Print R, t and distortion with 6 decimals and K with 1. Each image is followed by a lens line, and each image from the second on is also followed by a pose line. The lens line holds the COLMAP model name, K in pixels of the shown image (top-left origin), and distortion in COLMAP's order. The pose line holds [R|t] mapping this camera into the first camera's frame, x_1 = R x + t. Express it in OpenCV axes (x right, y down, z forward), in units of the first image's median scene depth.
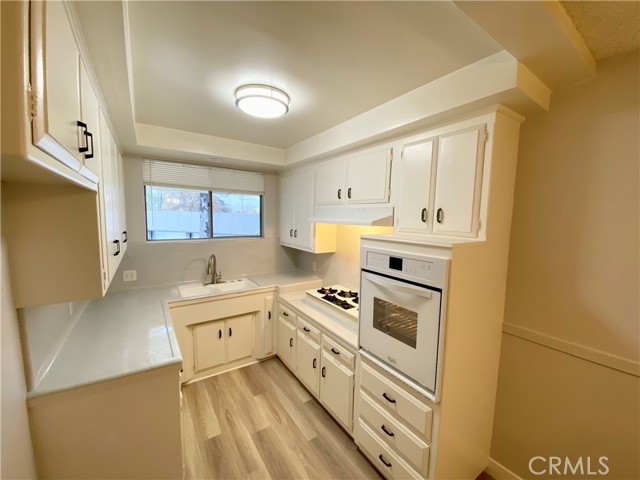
lens RADIAL K [[259.8, 0, 322.3], [0, 259.8, 238.0], [0, 0, 1]] dist [-0.008504, -0.004218]
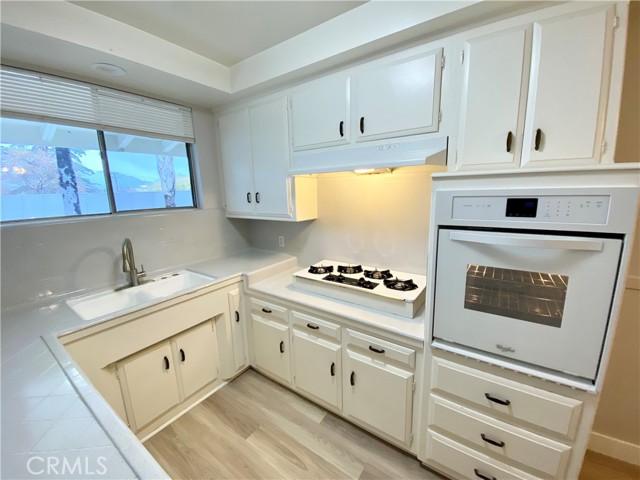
lens RADIAL K [[259.8, 0, 320.3], [0, 259.8, 241.5], [0, 0, 1]] dist [-0.008504, -0.004218]
pose [[0.933065, -0.111925, 0.341852, -0.242154], [0.076340, 0.990326, 0.115877, 0.041061], [-0.351515, -0.082024, 0.932582, 0.335081]]
